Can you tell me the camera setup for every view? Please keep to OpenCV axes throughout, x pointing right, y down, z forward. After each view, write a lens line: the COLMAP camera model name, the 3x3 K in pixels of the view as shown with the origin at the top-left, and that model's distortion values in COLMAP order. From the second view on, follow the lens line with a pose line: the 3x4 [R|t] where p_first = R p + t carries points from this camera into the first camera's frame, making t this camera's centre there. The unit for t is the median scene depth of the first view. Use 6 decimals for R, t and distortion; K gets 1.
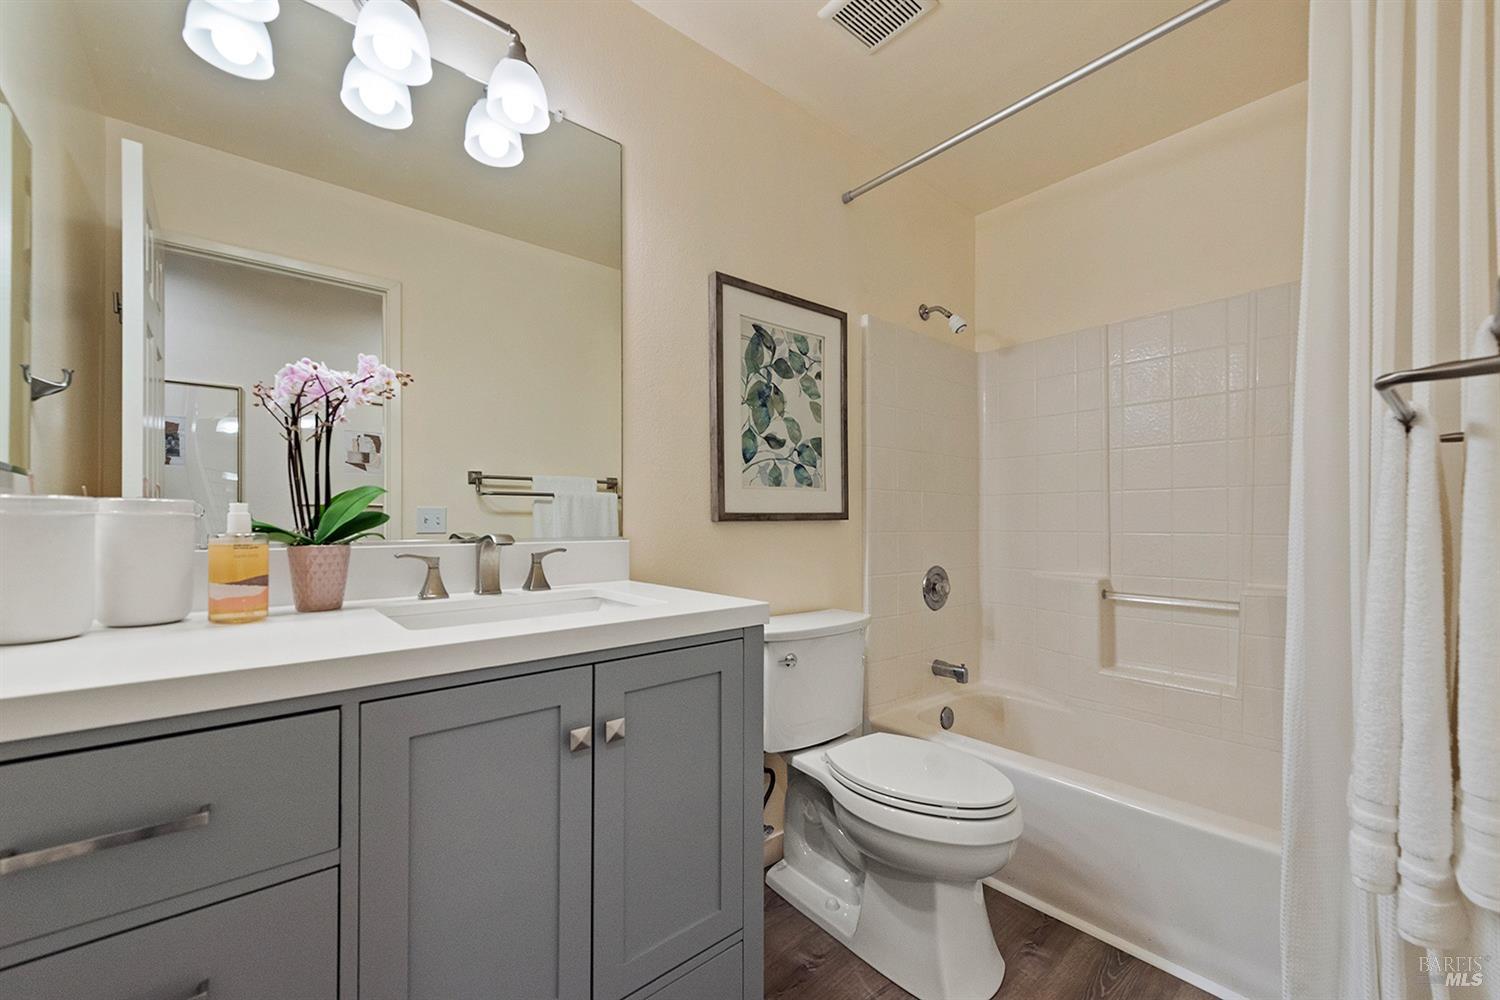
lens RADIAL K [[607.1, 0, 751.2], [0, 607.1, 509.1], [0, 0, 1]] dist [0.015973, -0.003508]
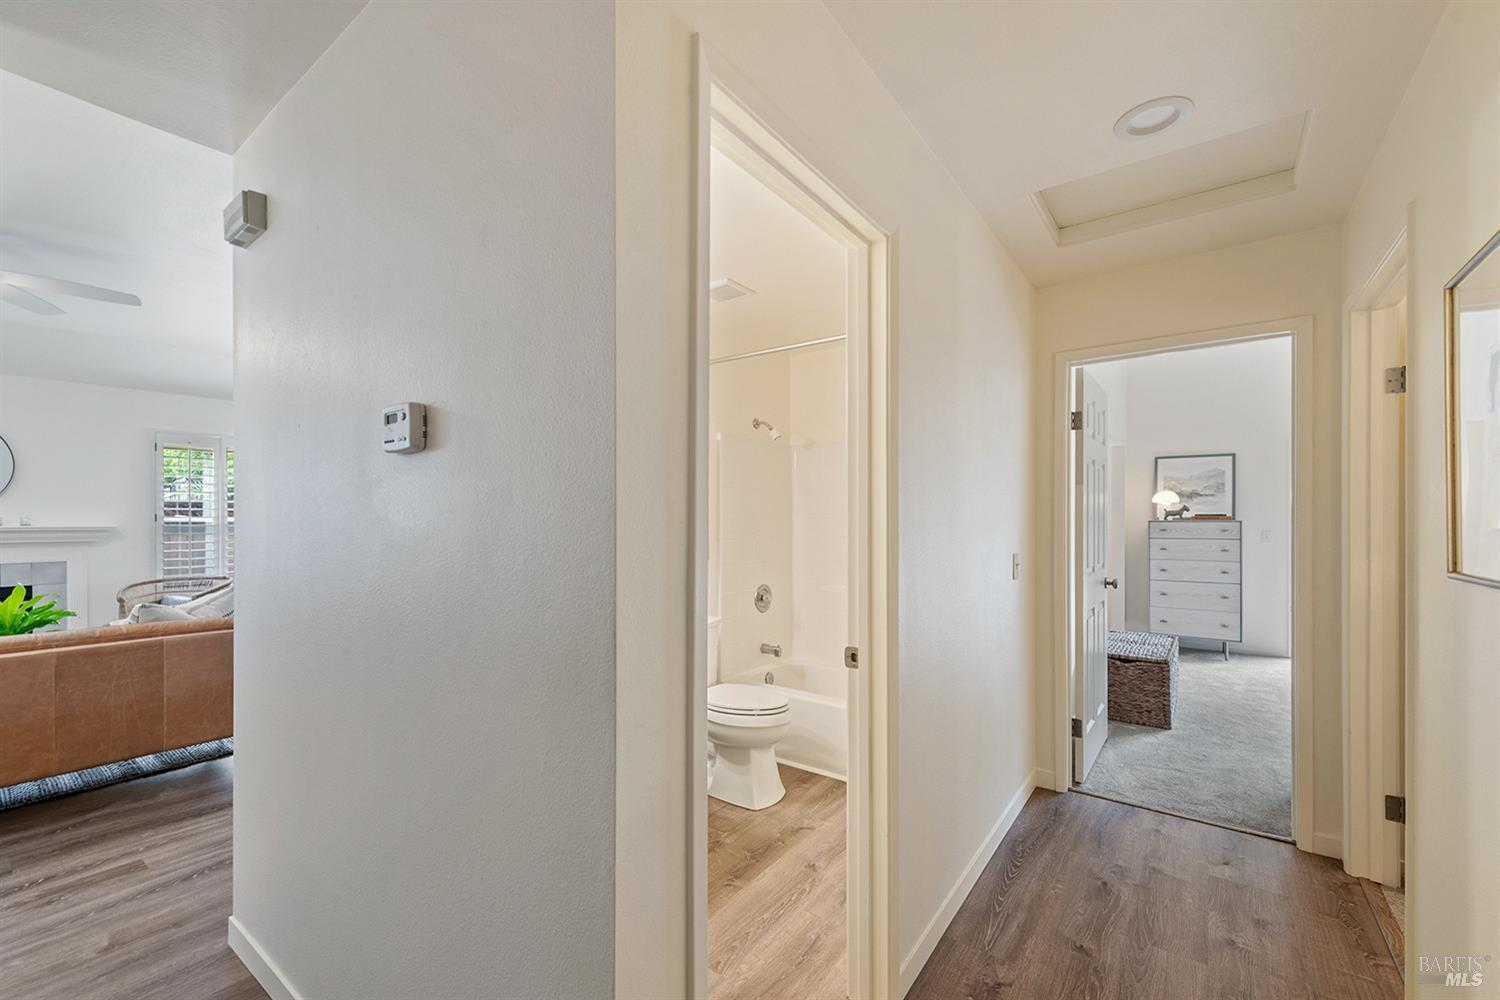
lens RADIAL K [[607.1, 0, 757.2], [0, 607.1, 513.3], [0, 0, 1]] dist [0.015973, -0.003508]
pose [[0.972739, 0.001776, 0.231896, -0.080531], [-0.001381, 0.999997, -0.001865, -0.090657], [-0.231899, 0.001494, 0.972739, -0.546691]]
